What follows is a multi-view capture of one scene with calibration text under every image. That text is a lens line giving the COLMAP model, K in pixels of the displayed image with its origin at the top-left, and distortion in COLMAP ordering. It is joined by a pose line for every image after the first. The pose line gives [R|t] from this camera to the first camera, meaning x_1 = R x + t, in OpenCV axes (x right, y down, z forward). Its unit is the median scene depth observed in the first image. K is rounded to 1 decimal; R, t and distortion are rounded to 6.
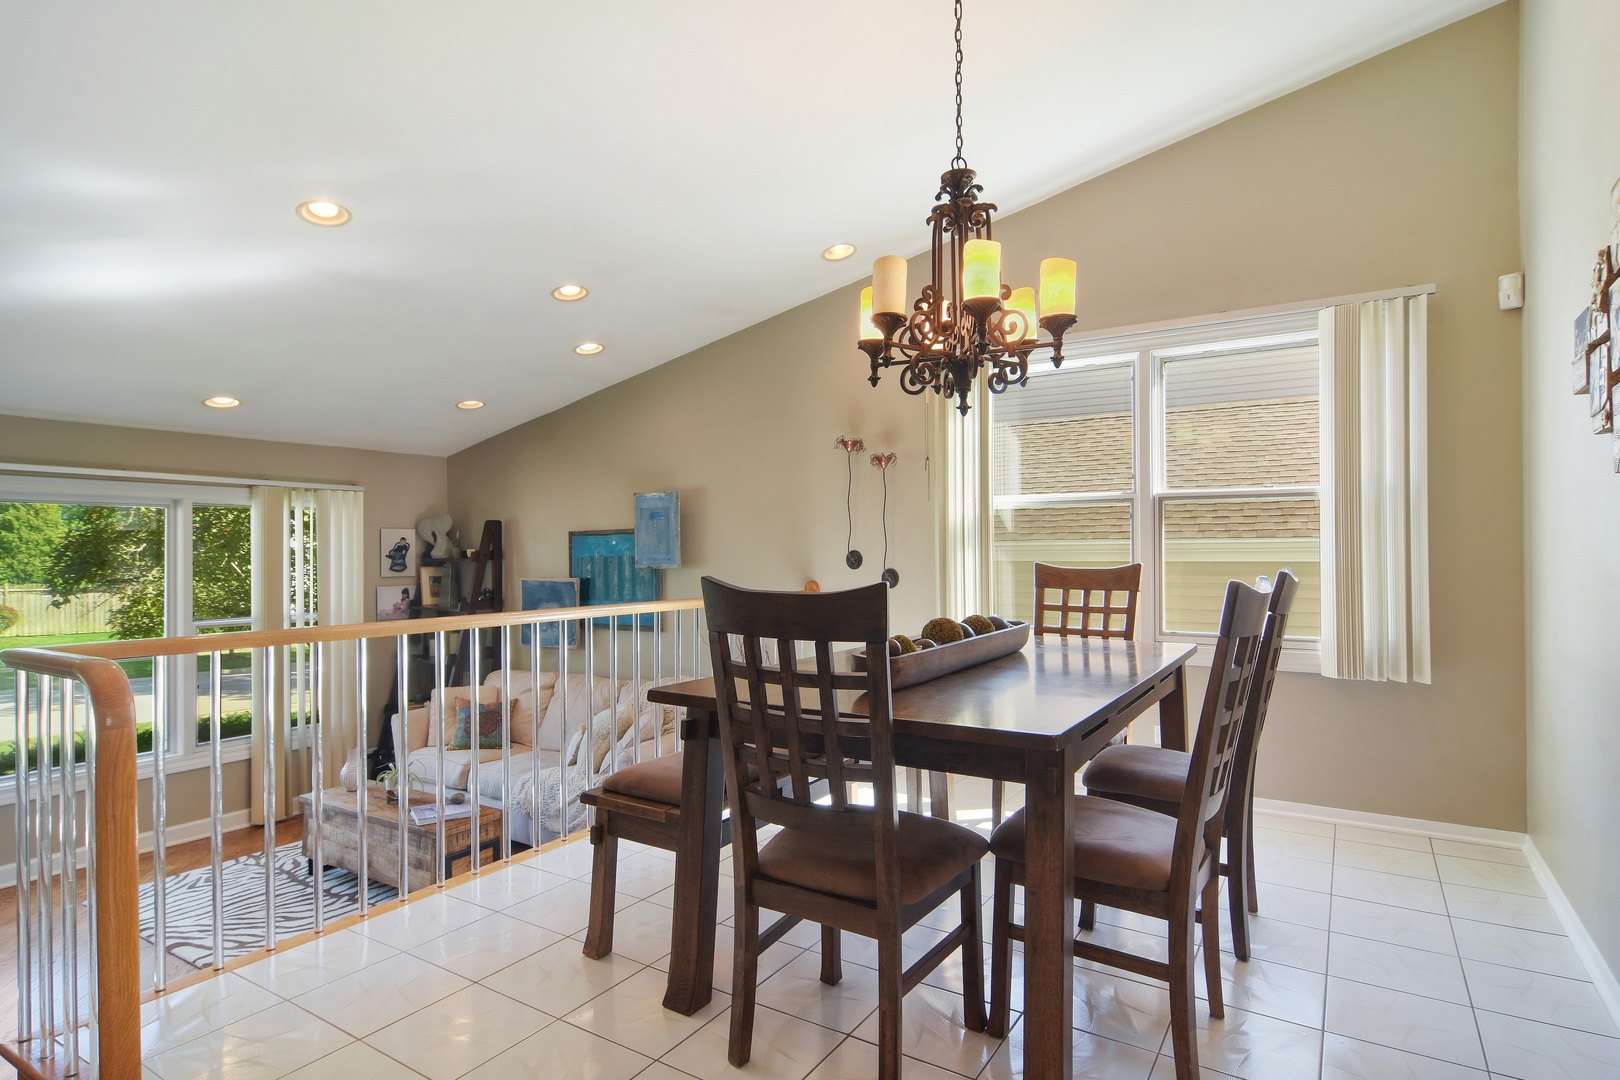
lens RADIAL K [[864.8, 0, 818.4], [0, 864.8, 540.9], [0, 0, 1]] dist [-0.009069, 0.000395]
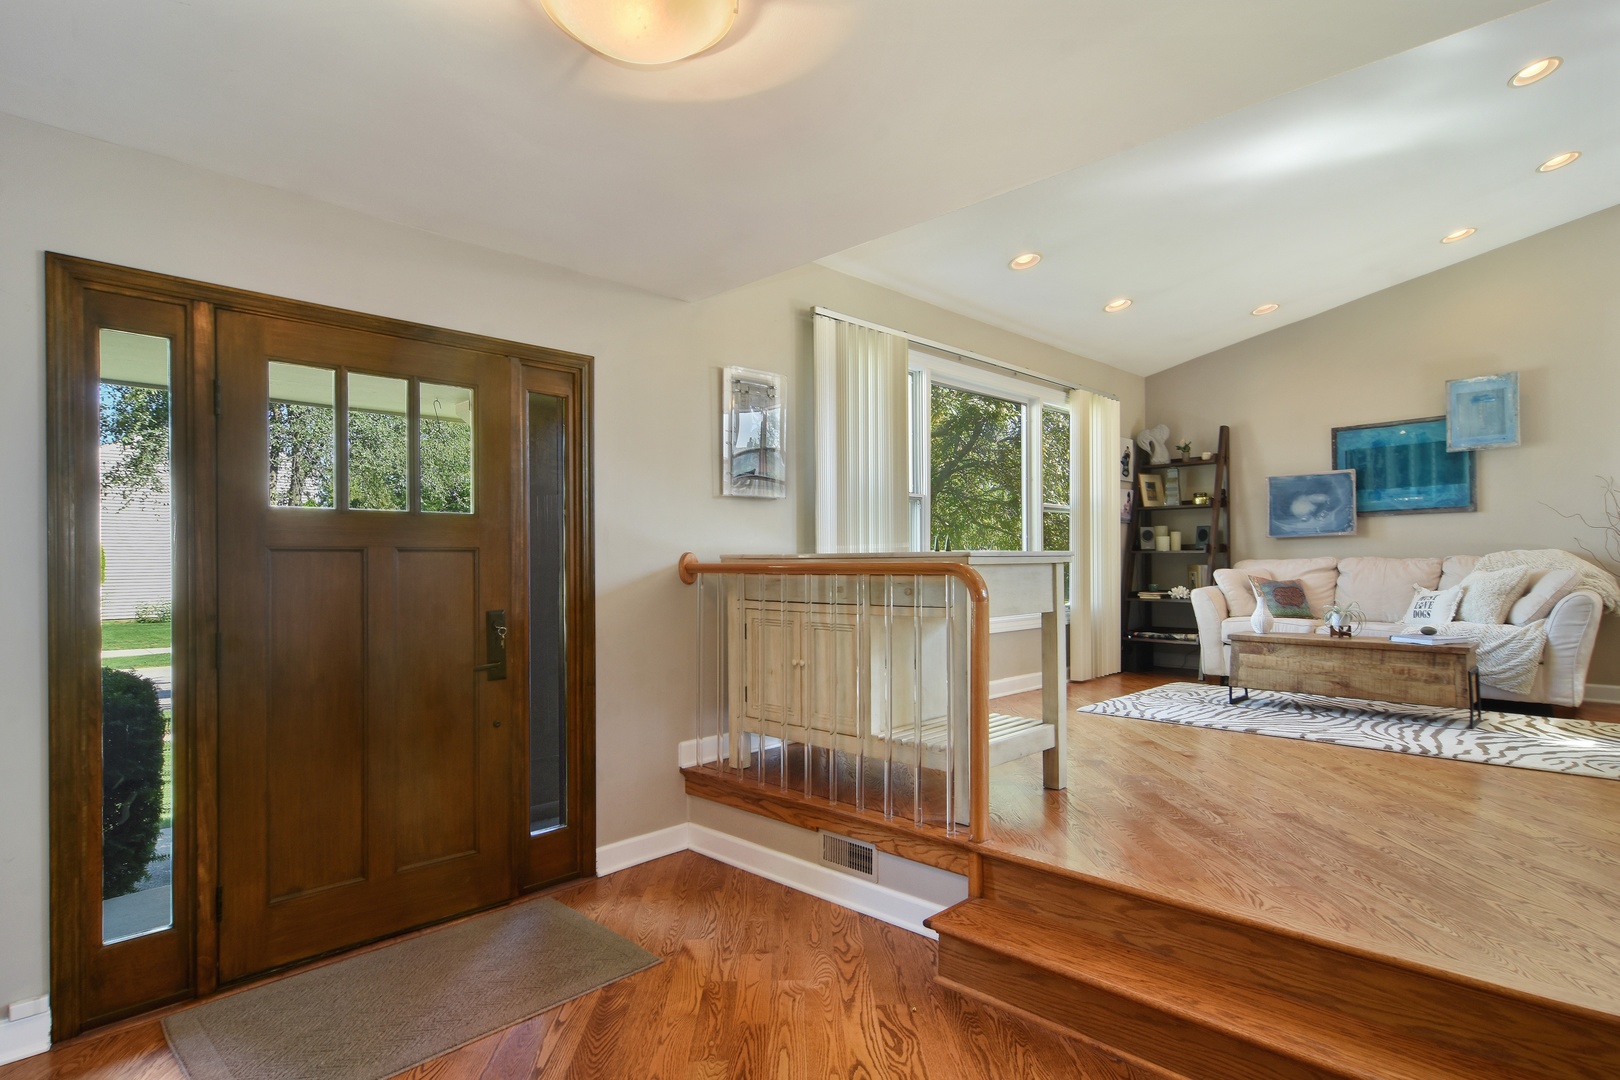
lens RADIAL K [[864.8, 0, 726.3], [0, 864.8, 562.0], [0, 0, 1]] dist [-0.009069, 0.000395]
pose [[0.961478, -0.000729, -0.274882, -0.781665], [0.002556, 0.999977, 0.006287, 0.159893], [0.274871, -0.006748, 0.961457, -0.258093]]
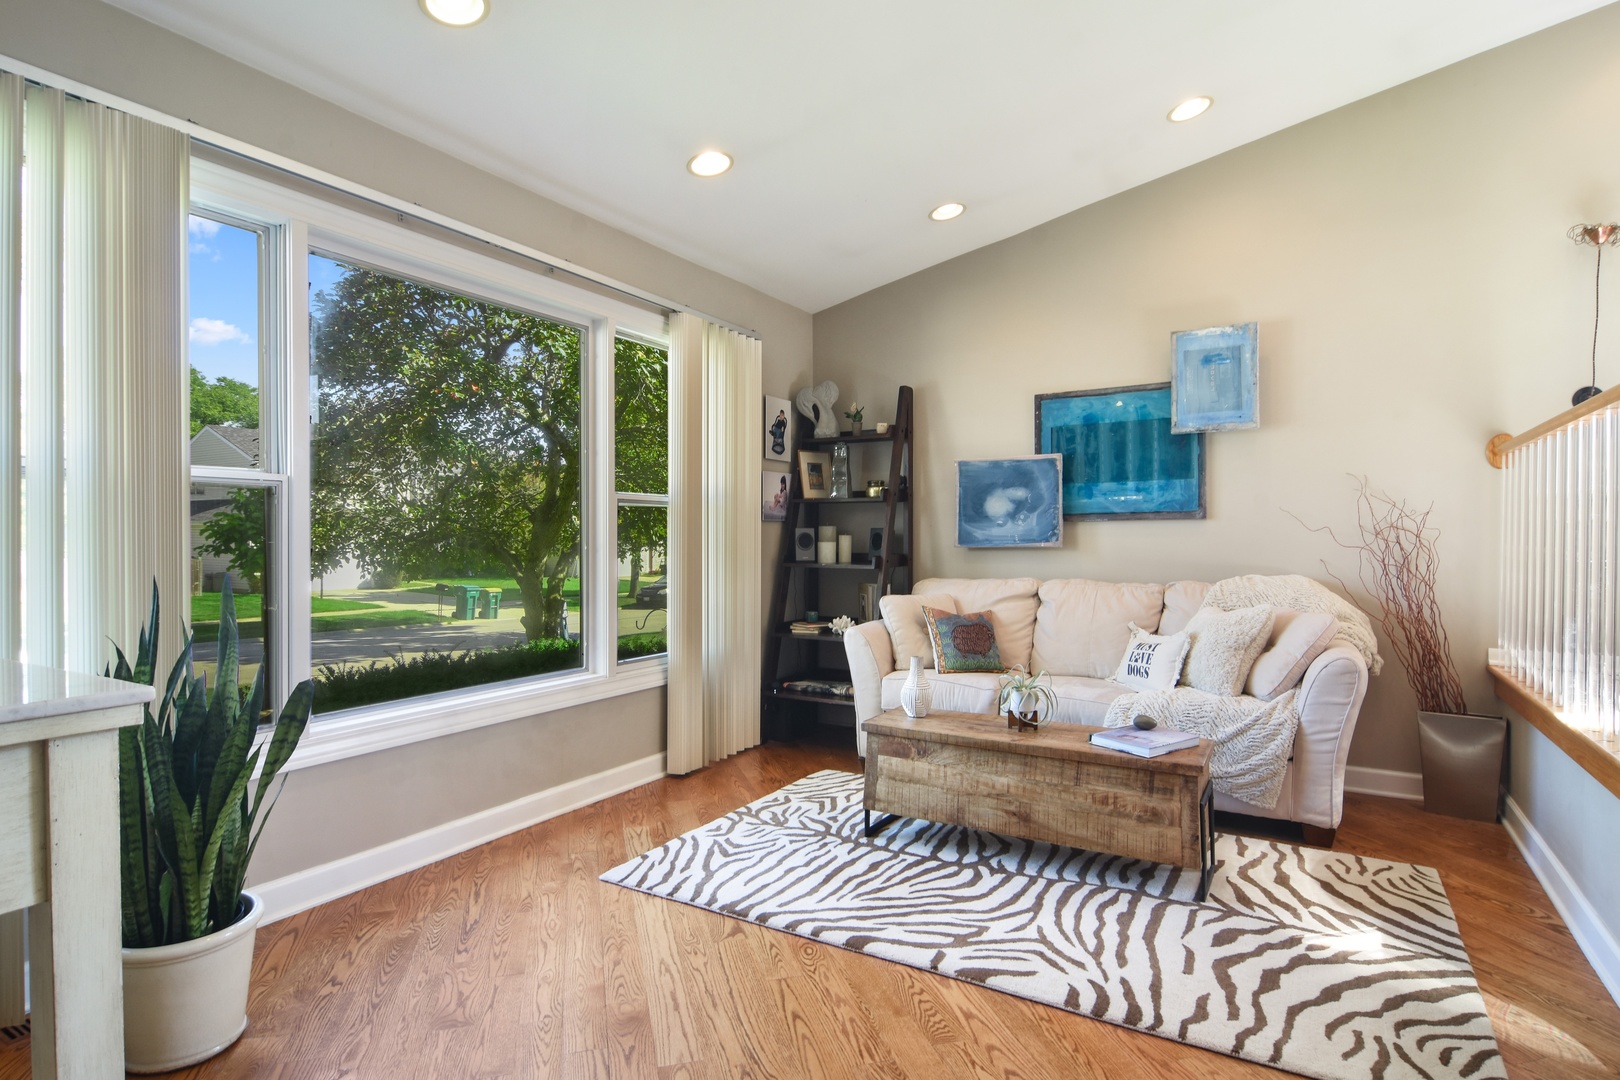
lens RADIAL K [[864.8, 0, 801.8], [0, 864.8, 546.2], [0, 0, 1]] dist [-0.009069, 0.000395]
pose [[0.999775, 0.005192, 0.020585, -0.554537], [-0.005614, 0.999774, 0.020519, 0.117689], [-0.020474, -0.020630, 0.999578, 0.261071]]
